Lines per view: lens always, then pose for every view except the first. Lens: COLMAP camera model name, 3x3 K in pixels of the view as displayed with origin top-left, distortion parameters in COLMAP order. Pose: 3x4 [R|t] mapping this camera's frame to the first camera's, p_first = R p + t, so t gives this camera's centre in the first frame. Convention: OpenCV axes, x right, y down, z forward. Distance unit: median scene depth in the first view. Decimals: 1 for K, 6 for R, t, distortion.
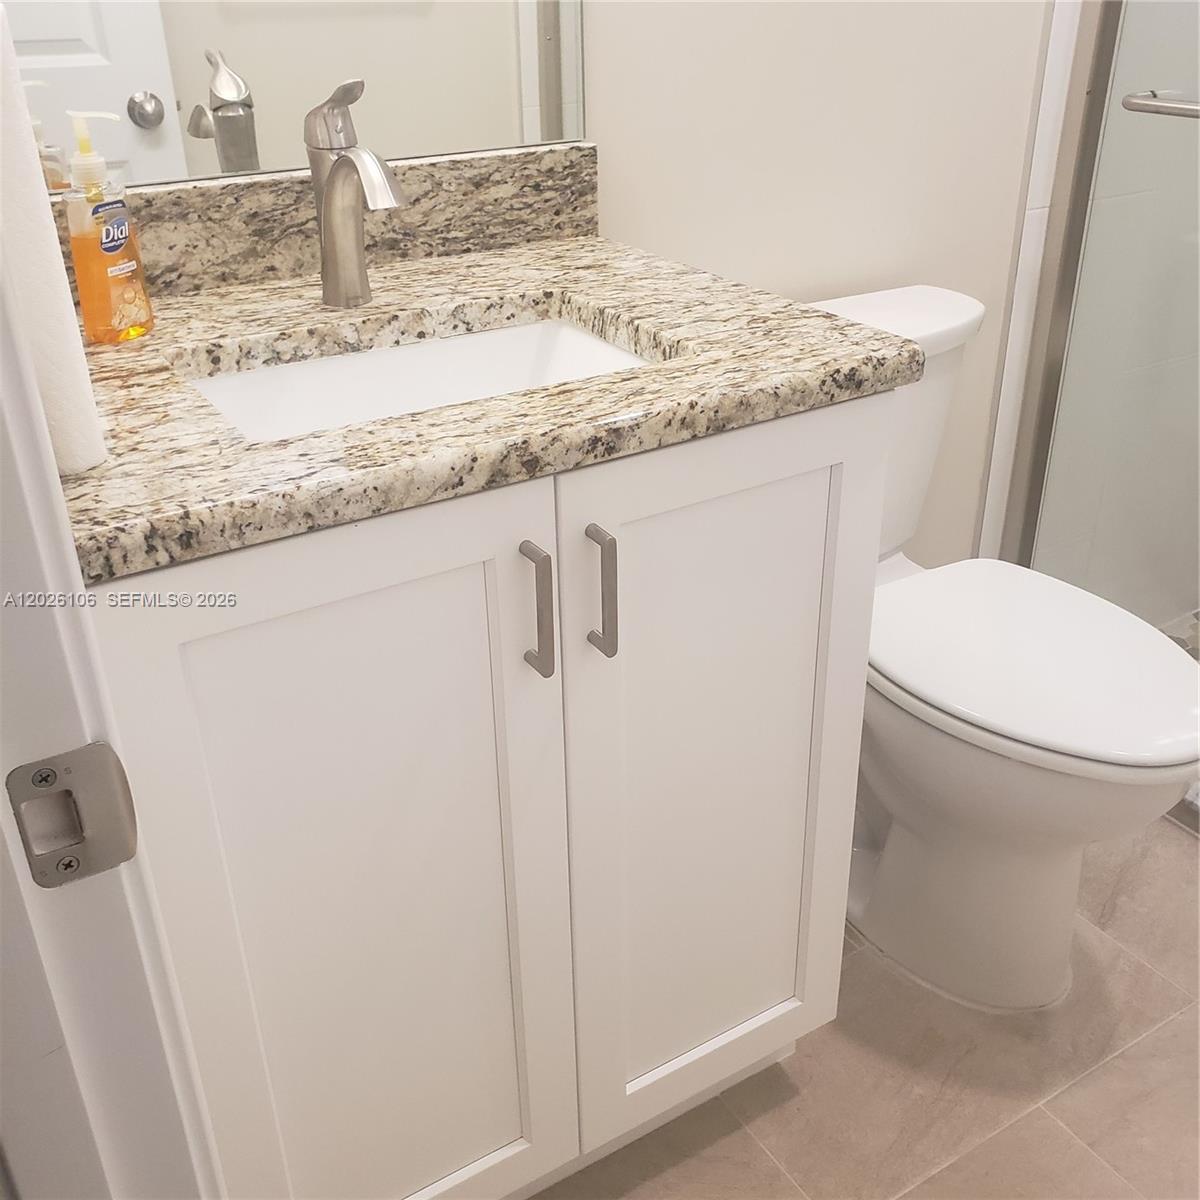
lens RADIAL K [[1225.4, 0, 637.7], [0, 1225.4, 567.2], [0, 0, 1]] dist [0.021247, 0.000000]
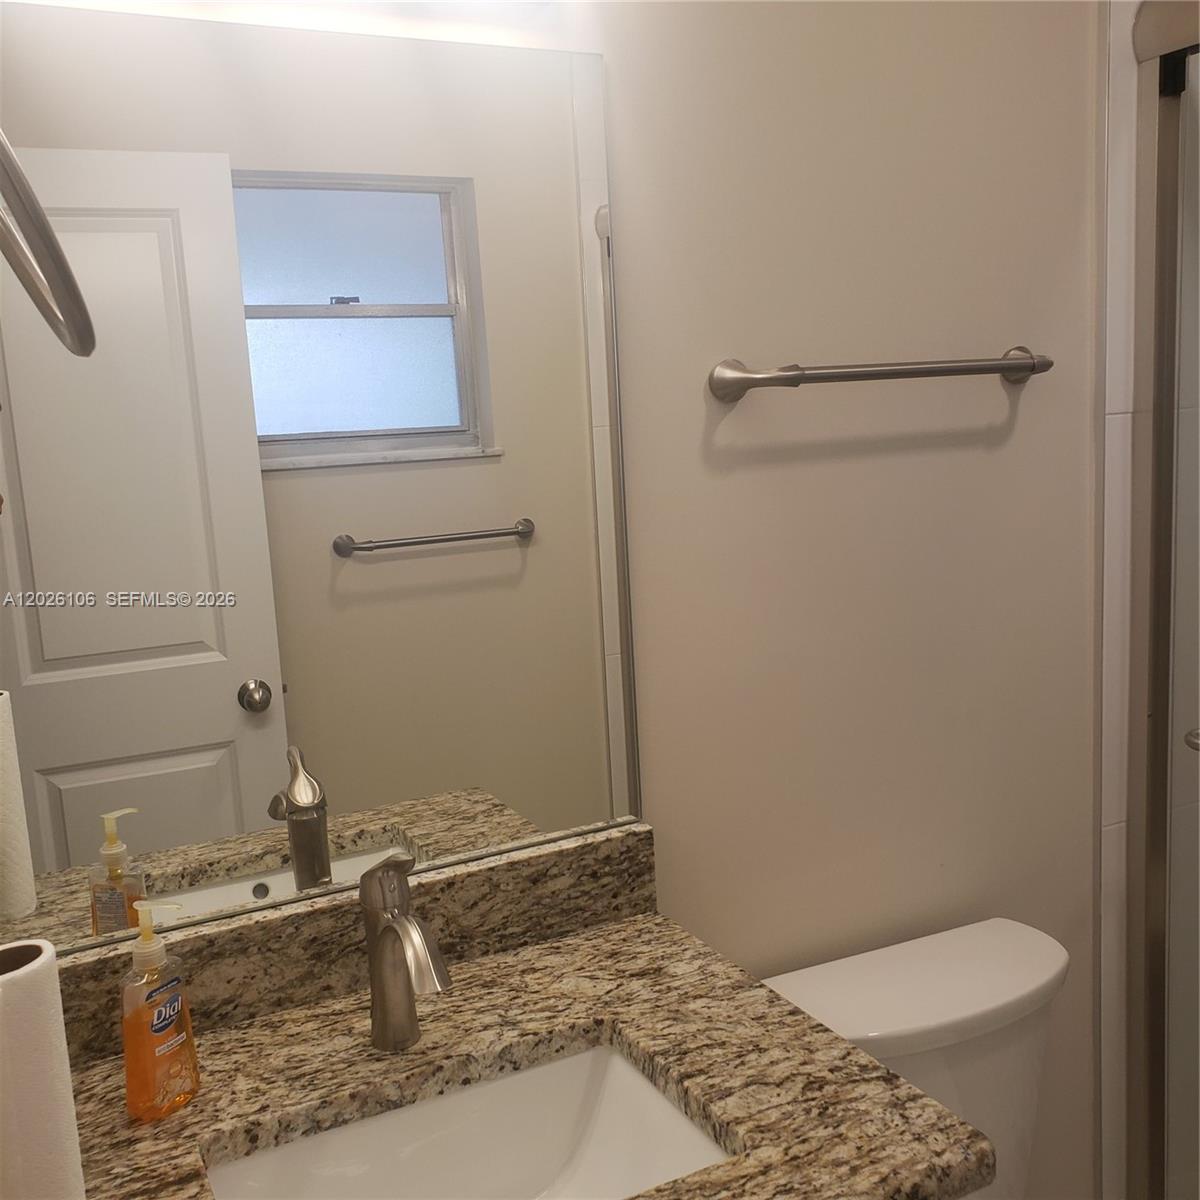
lens RADIAL K [[1225.4, 0, 623.1], [0, 1225.4, 598.6], [0, 0, 1]] dist [0.021247, 0.000000]
pose [[0.995420, -0.035428, -0.088790, 0.046458], [0.005610, 0.948840, -0.315708, -0.243458], [0.095433, 0.313764, 0.944693, -0.027282]]
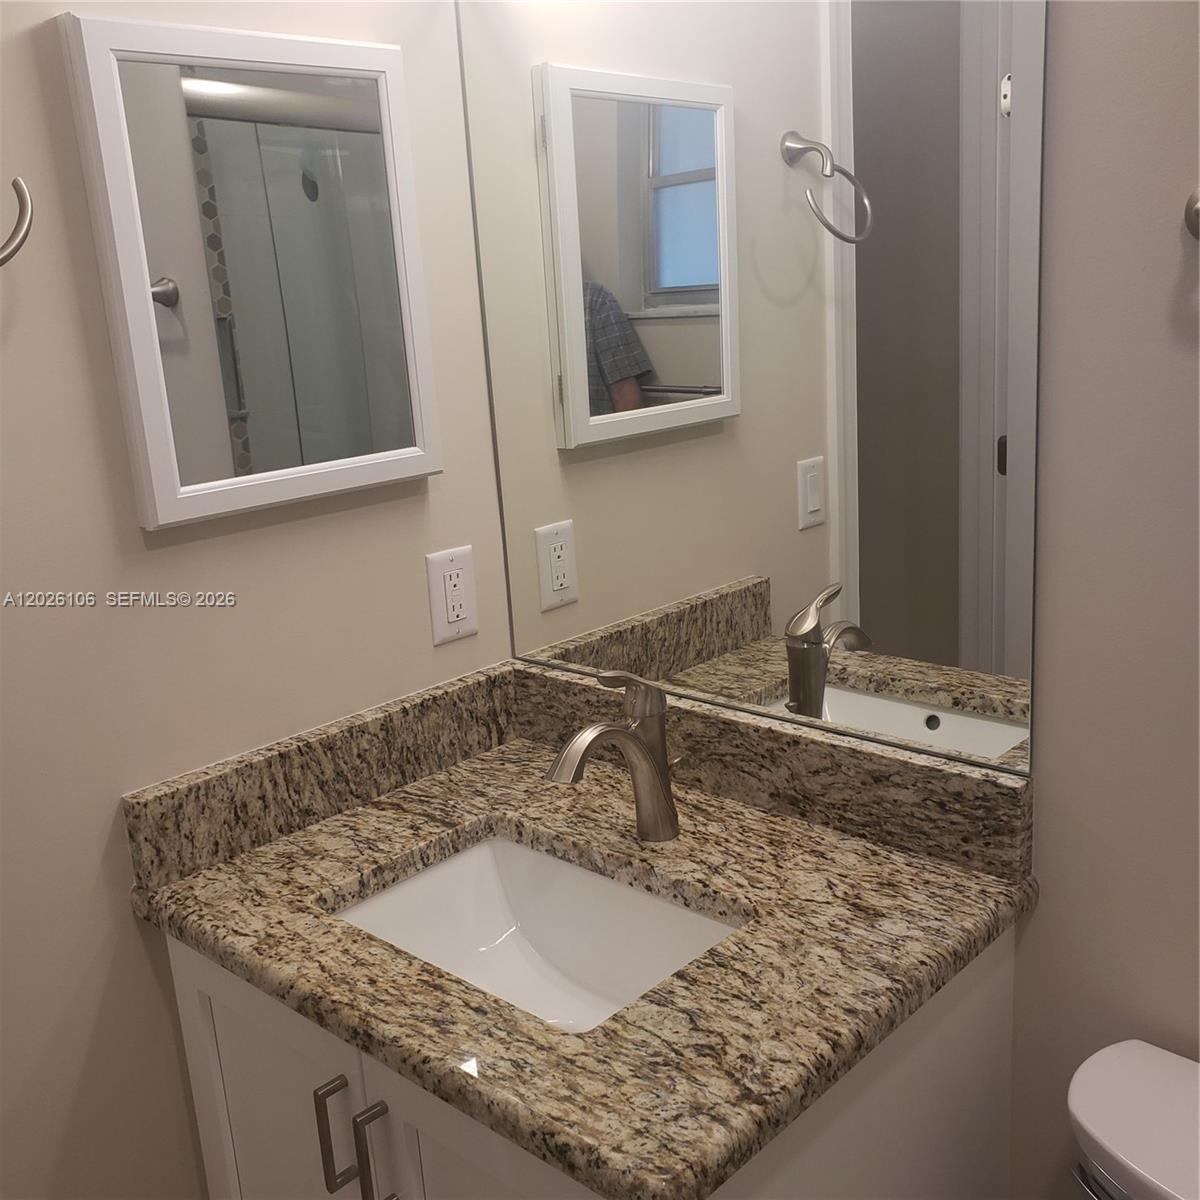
lens RADIAL K [[1225.4, 0, 596.8], [0, 1225.4, 601.2], [0, 0, 1]] dist [0.021247, 0.000000]
pose [[0.282381, 0.236328, -0.929737, 0.760435], [-0.403735, 0.908444, 0.108293, -0.519010], [0.870207, 0.344787, 0.351941, 0.488336]]
